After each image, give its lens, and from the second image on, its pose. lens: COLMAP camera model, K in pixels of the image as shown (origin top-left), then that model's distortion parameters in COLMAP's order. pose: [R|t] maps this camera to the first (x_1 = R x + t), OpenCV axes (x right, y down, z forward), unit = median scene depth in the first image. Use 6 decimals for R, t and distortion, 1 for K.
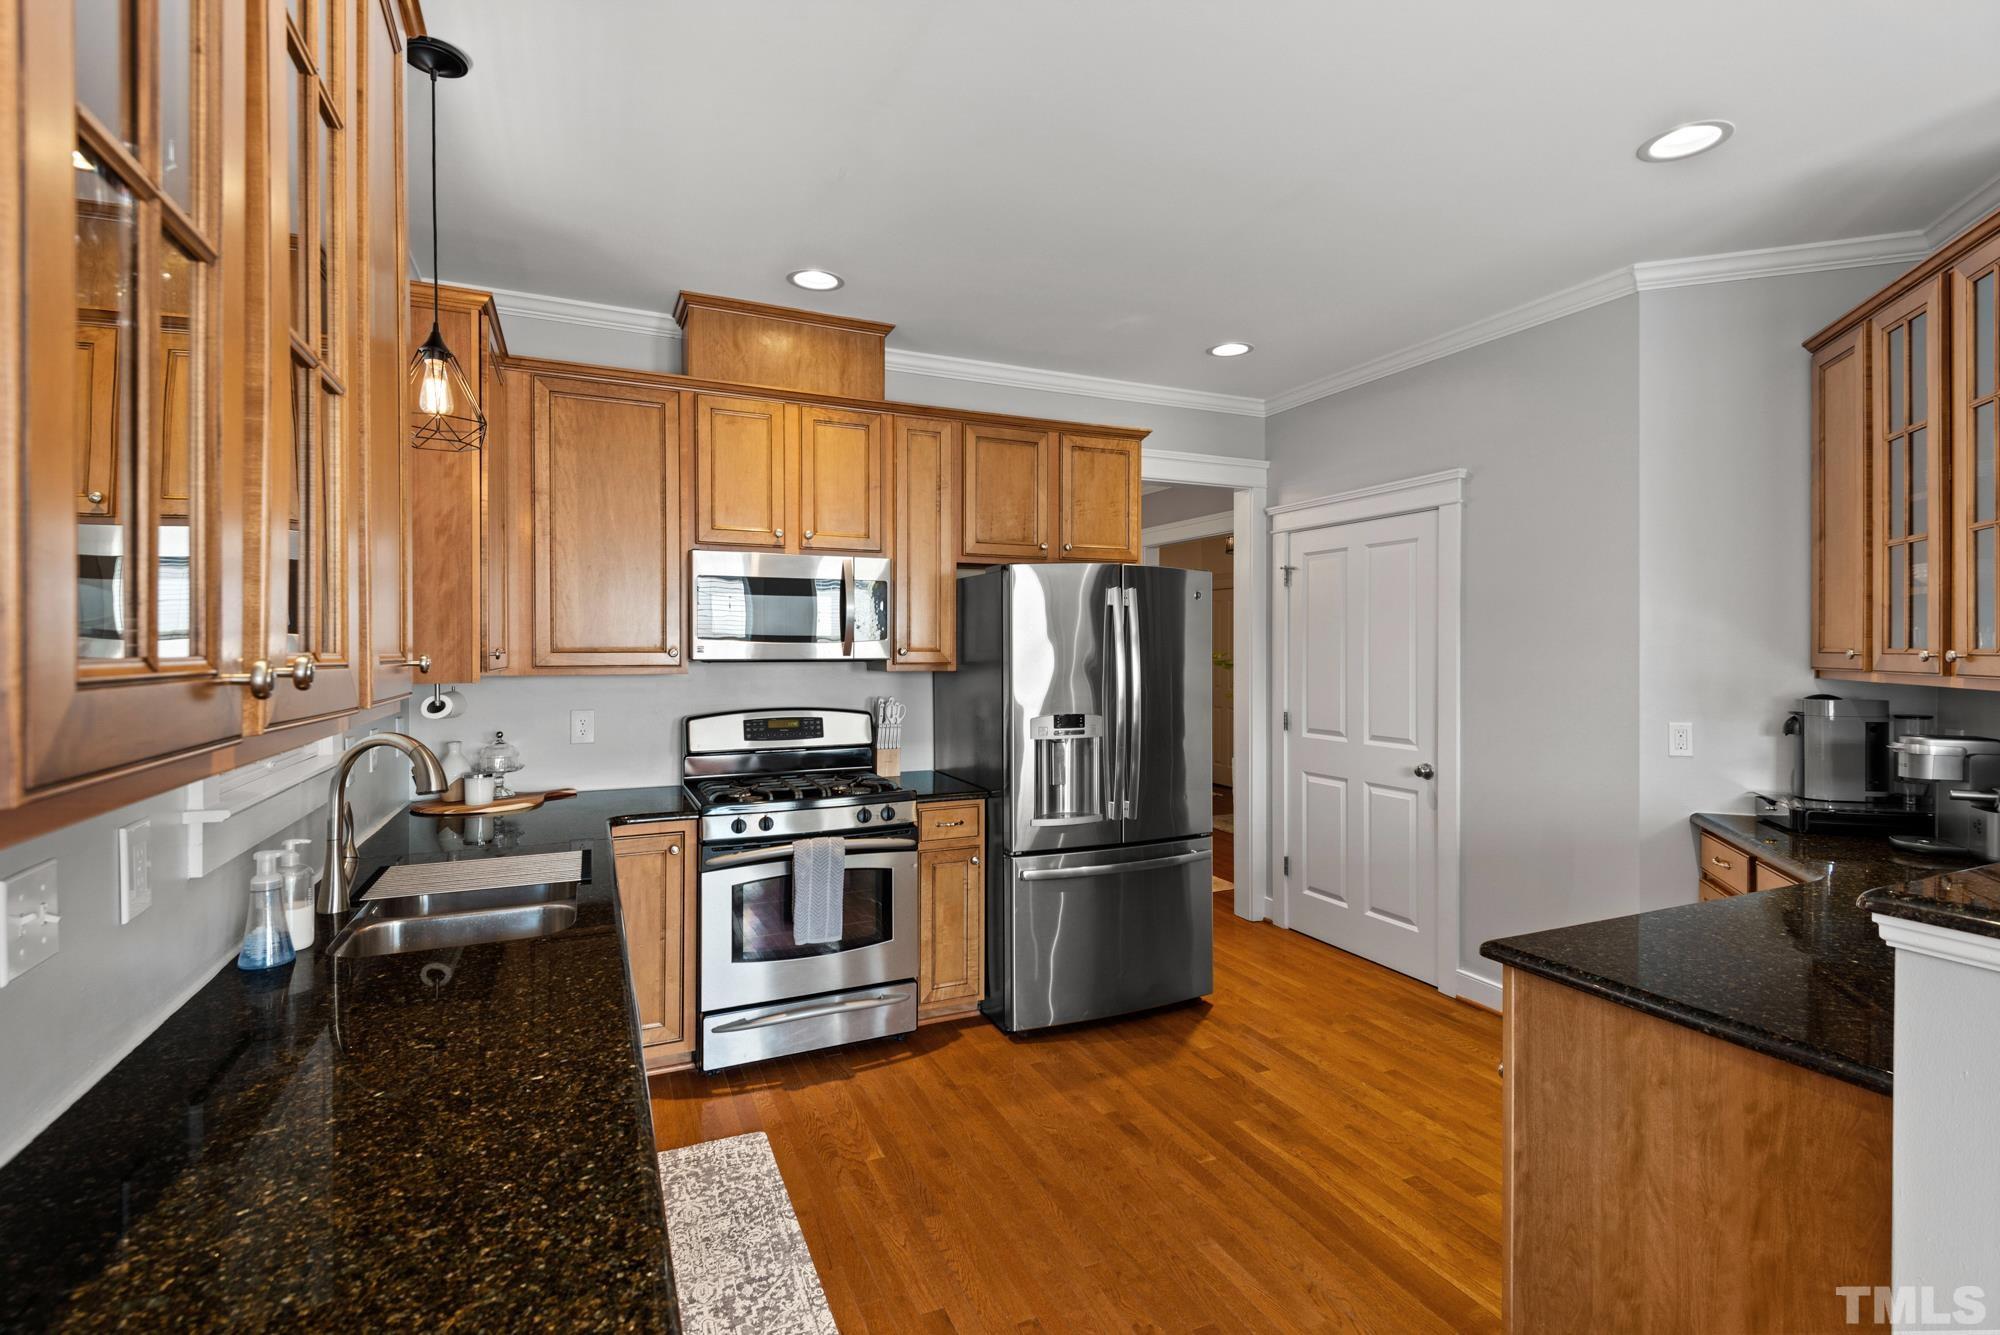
lens RADIAL K [[915.0, 0, 951.6], [0, 915.0, 652.8], [0, 0, 1]] dist [0.024229, -0.013653]
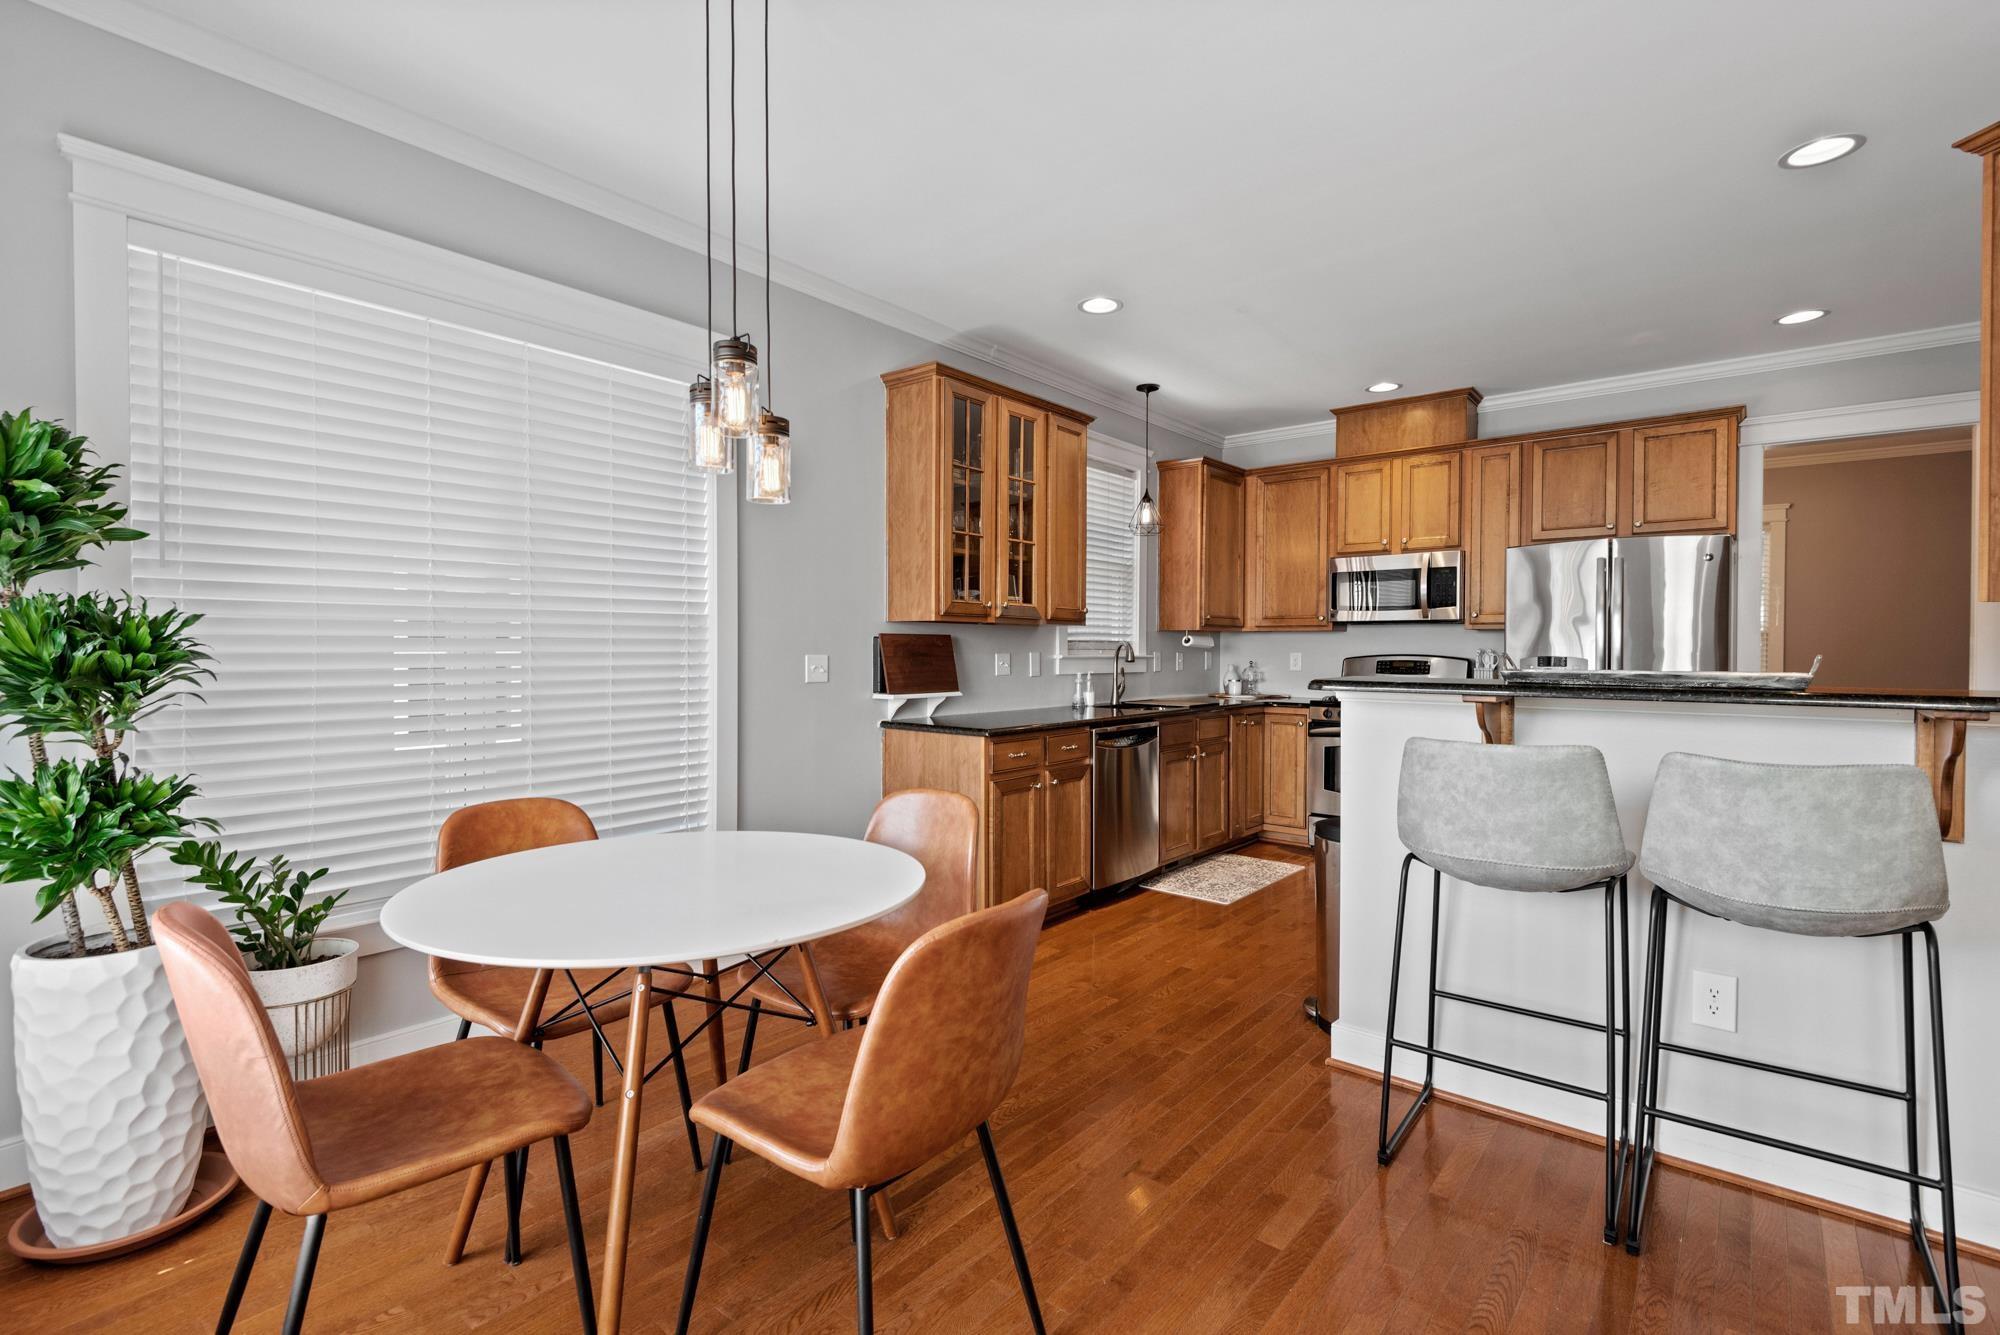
lens RADIAL K [[915.0, 0, 981.0], [0, 915.0, 656.3], [0, 0, 1]] dist [0.024229, -0.013653]
pose [[0.418208, 0.013080, -0.908257, 0.958011], [-0.010289, 0.999900, 0.009662, 0.059498], [0.908293, 0.005305, 0.418301, -0.307625]]
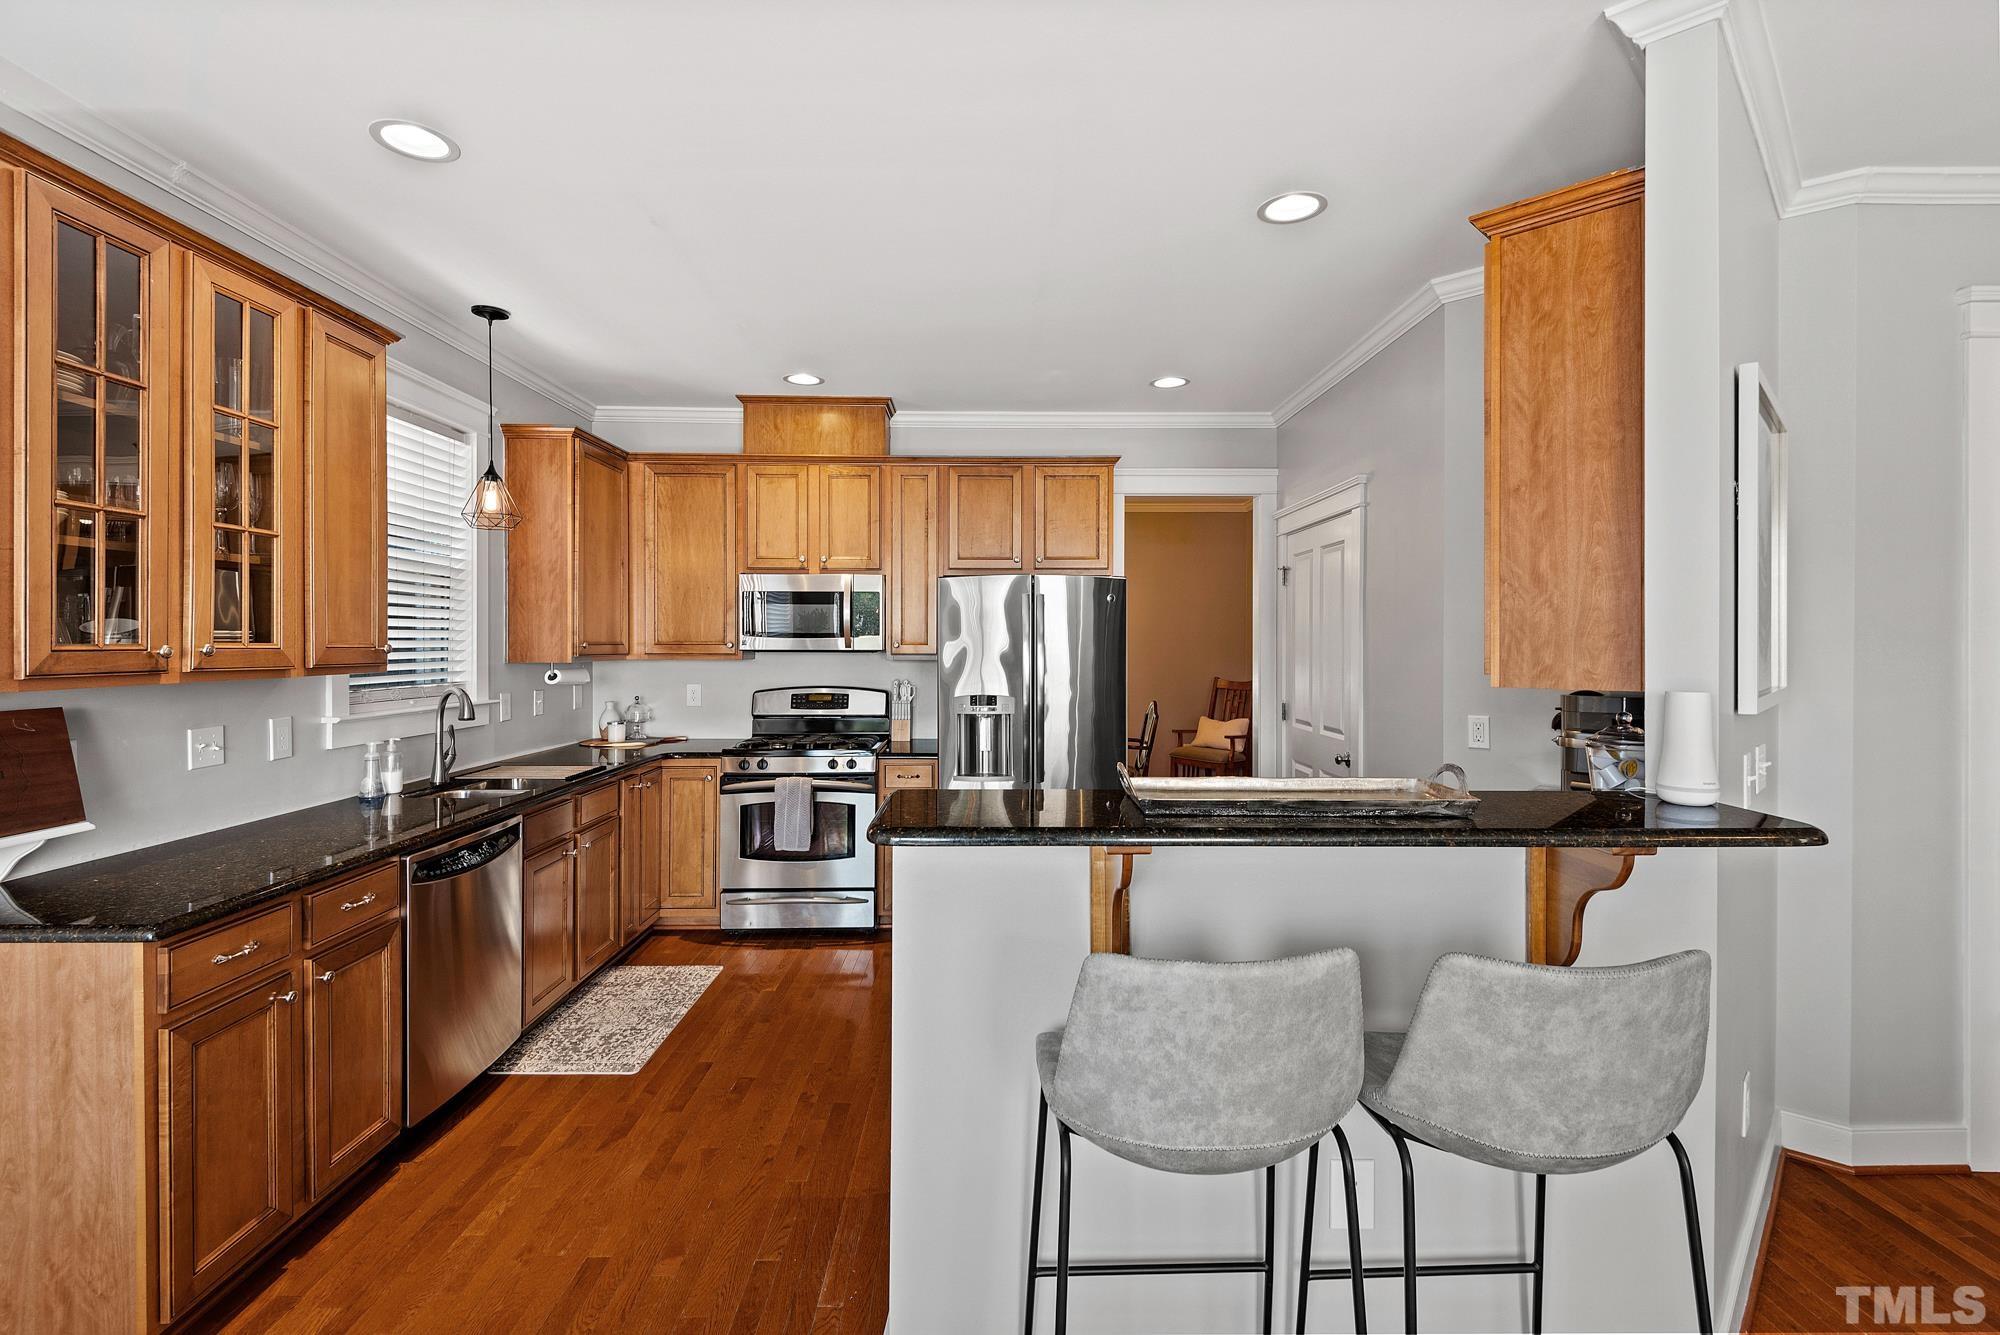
lens RADIAL K [[915.0, 0, 1012.6], [0, 915.0, 644.3], [0, 0, 1]] dist [0.024229, -0.013653]
pose [[0.914466, 0.003189, -0.404649, 0.650056], [-0.004417, 0.999988, -0.002101, -0.000176], [0.404638, 0.003708, 0.914470, -0.136873]]
